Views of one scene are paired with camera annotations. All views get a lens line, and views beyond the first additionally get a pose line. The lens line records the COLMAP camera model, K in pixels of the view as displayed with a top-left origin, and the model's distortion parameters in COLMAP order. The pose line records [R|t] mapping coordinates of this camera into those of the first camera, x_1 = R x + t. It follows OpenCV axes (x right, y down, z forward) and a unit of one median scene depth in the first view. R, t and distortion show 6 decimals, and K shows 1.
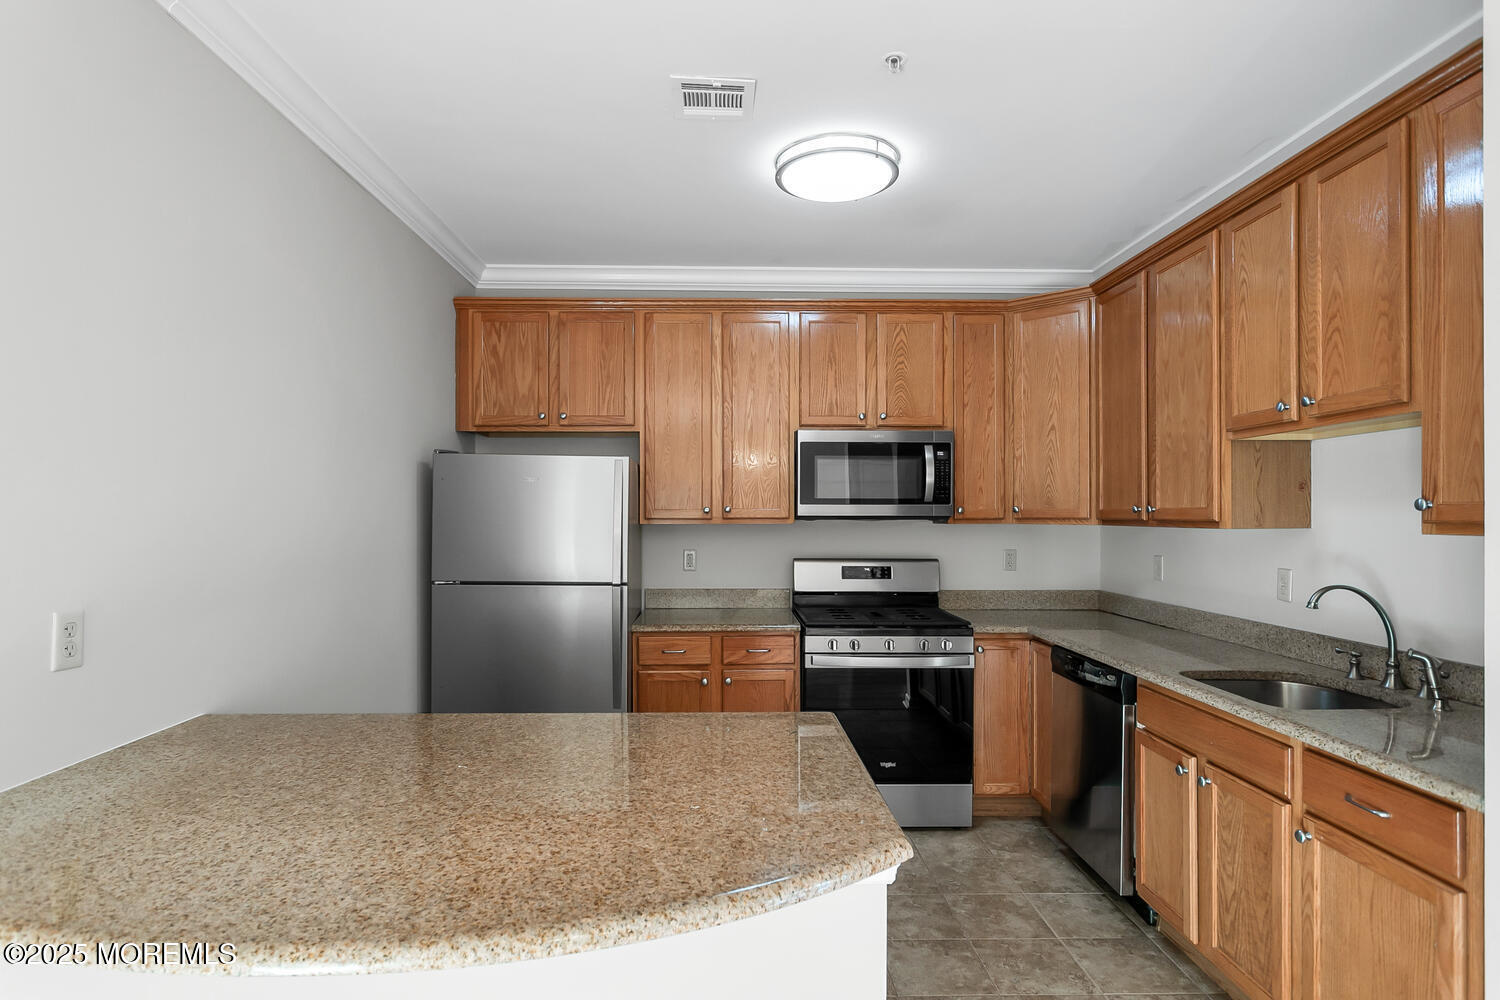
lens RADIAL K [[757.8, 0, 738.1], [0, 757.8, 510.9], [0, 0, 1]] dist [-0.008588, 0.004955]
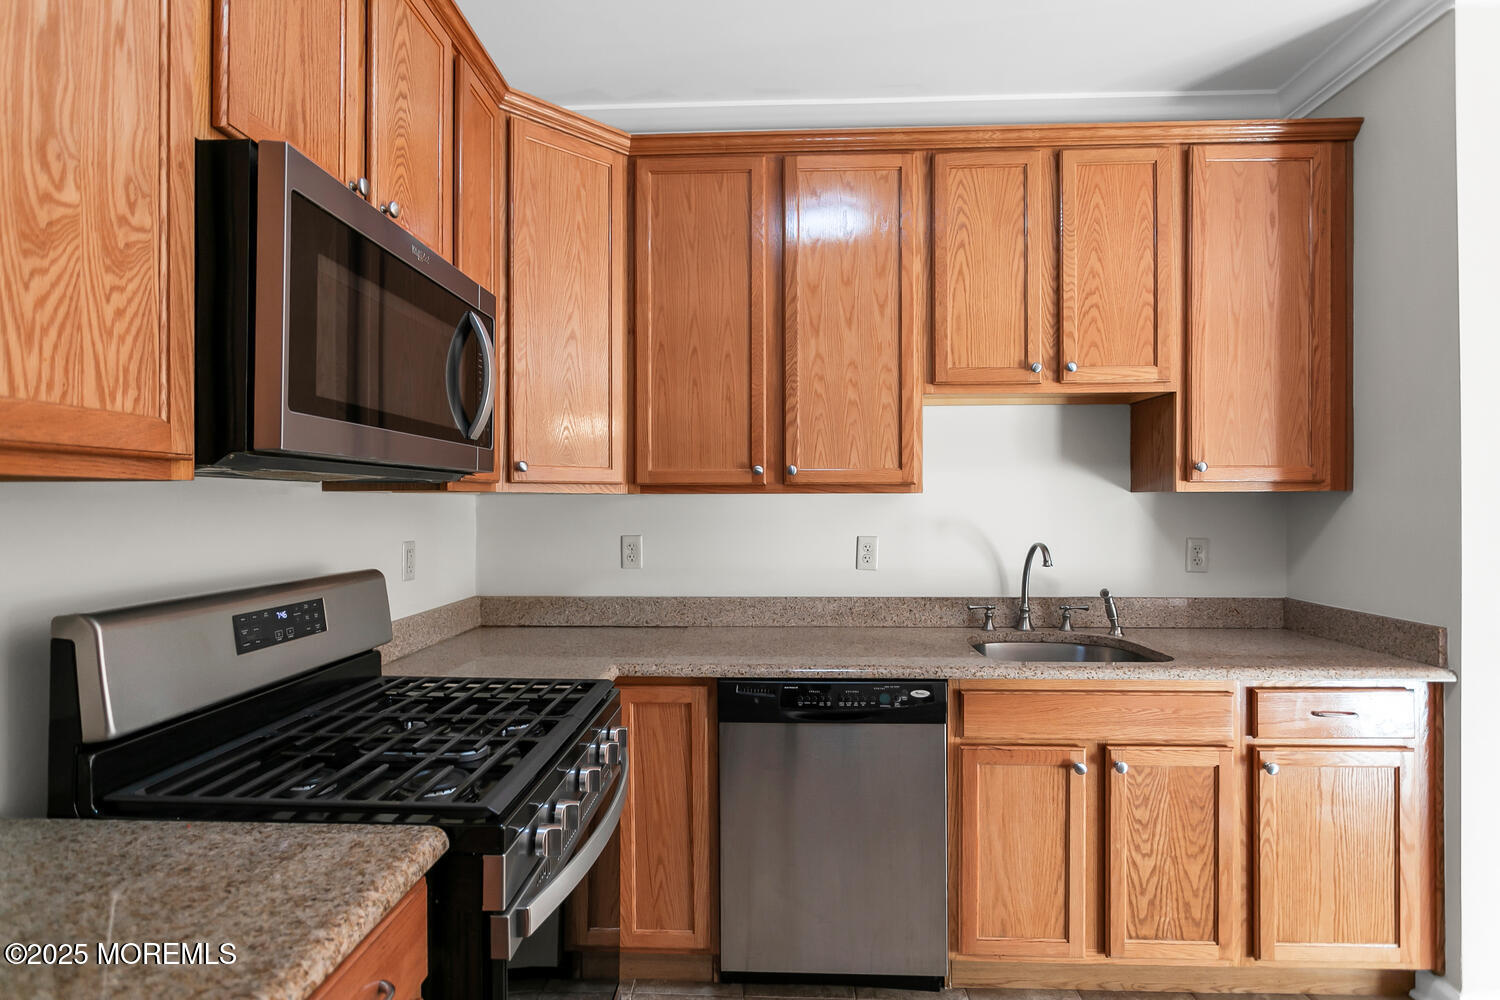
lens RADIAL K [[757.8, 0, 738.4], [0, 757.8, 496.8], [0, 0, 1]] dist [-0.008588, 0.004955]
pose [[0.065672, 0.007388, 0.997814, -0.211185], [-0.002052, 0.999971, -0.007268, 0.028536], [-0.997839, -0.001570, 0.065686, 0.929997]]
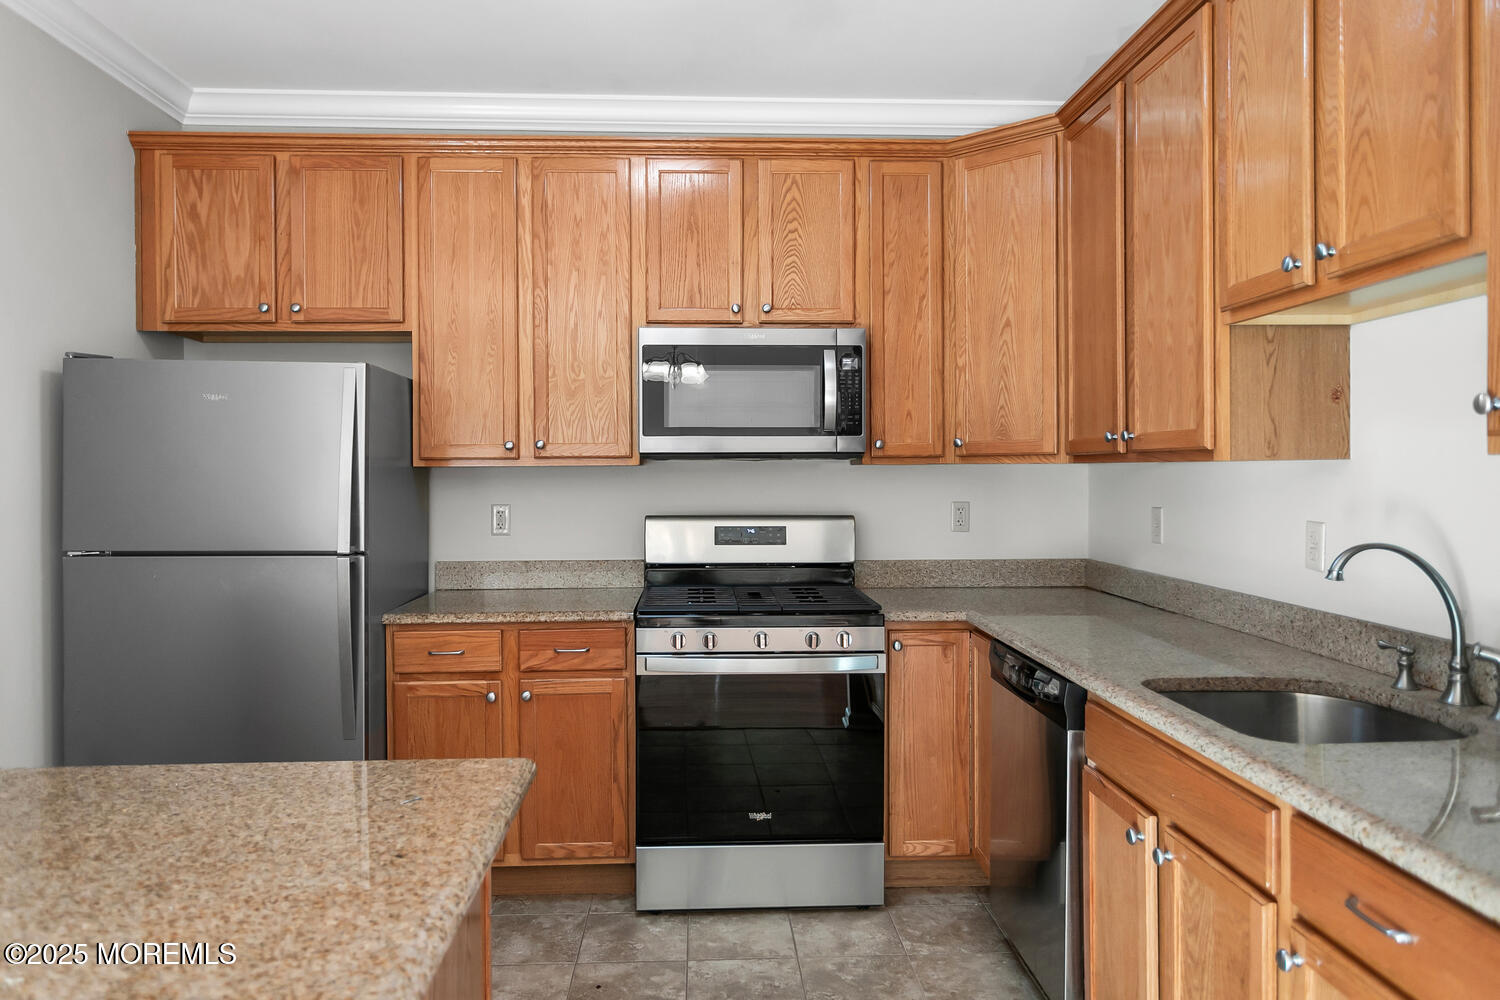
lens RADIAL K [[969.8, 0, 736.4], [0, 969.8, 471.4], [0, 0, 1]] dist [-0.000866, 0.001803]
pose [[0.999574, -0.005275, 0.028712, 0.160677], [0.005096, 0.999967, 0.006301, 0.020728], [-0.028744, -0.006152, 0.999568, 0.137133]]
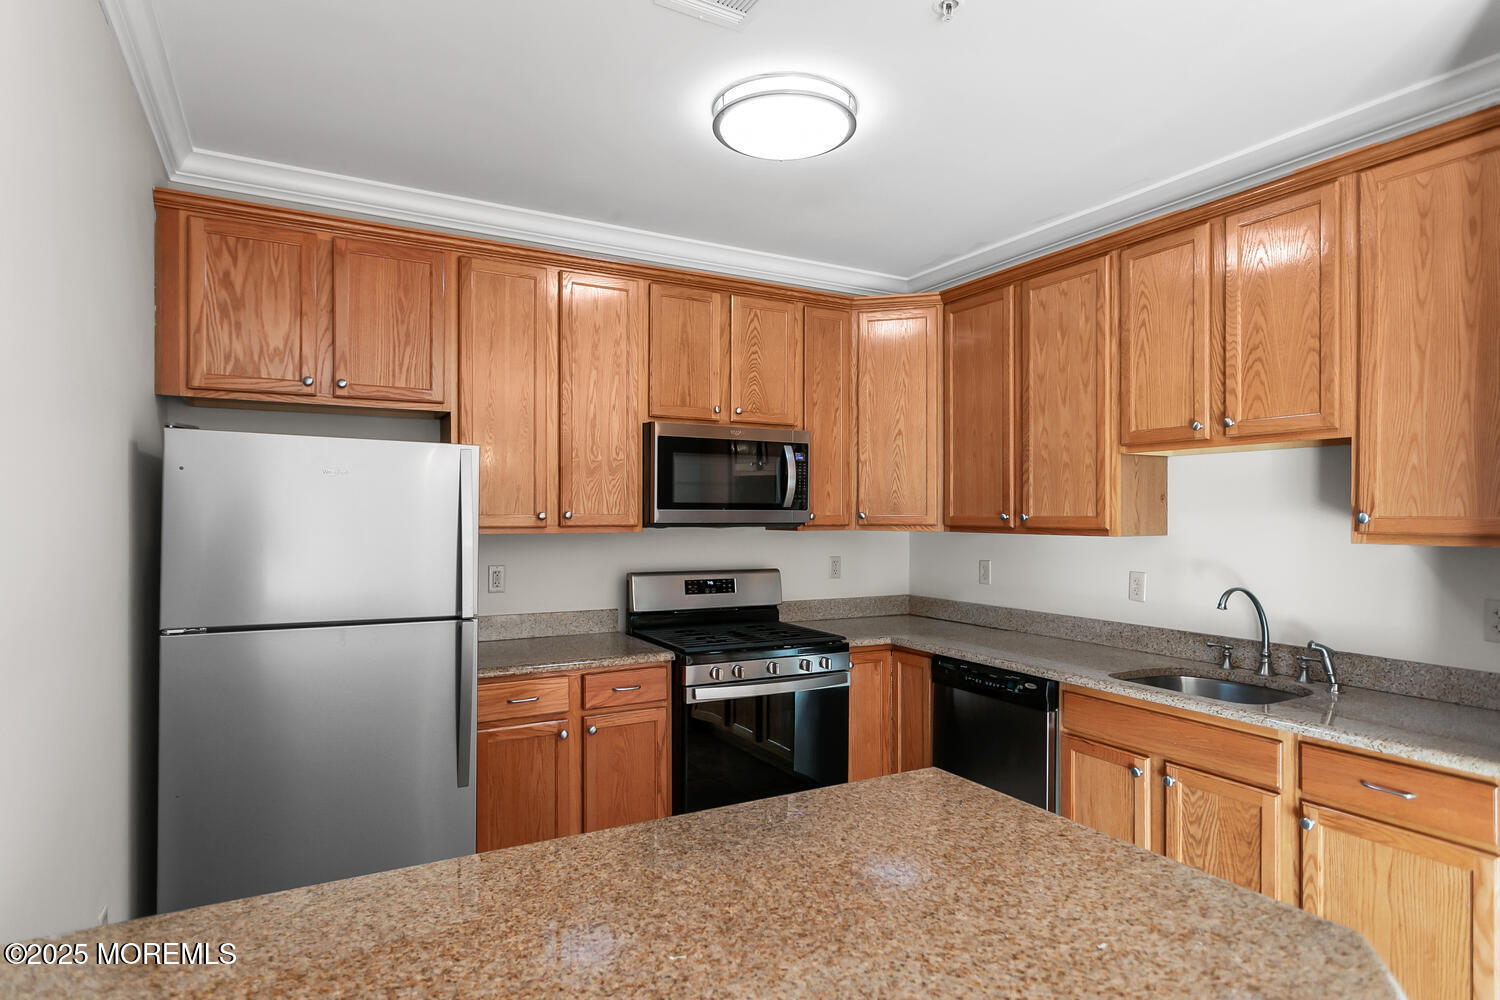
lens RADIAL K [[803.2, 0, 728.3], [0, 803.2, 508.3], [0, 0, 1]] dist [0.001011, 0.001731]
pose [[0.892125, 0.004925, 0.451762, -0.287003], [-0.004155, 0.999988, -0.002697, -0.008813], [-0.451770, 0.000528, 0.892135, 0.189052]]
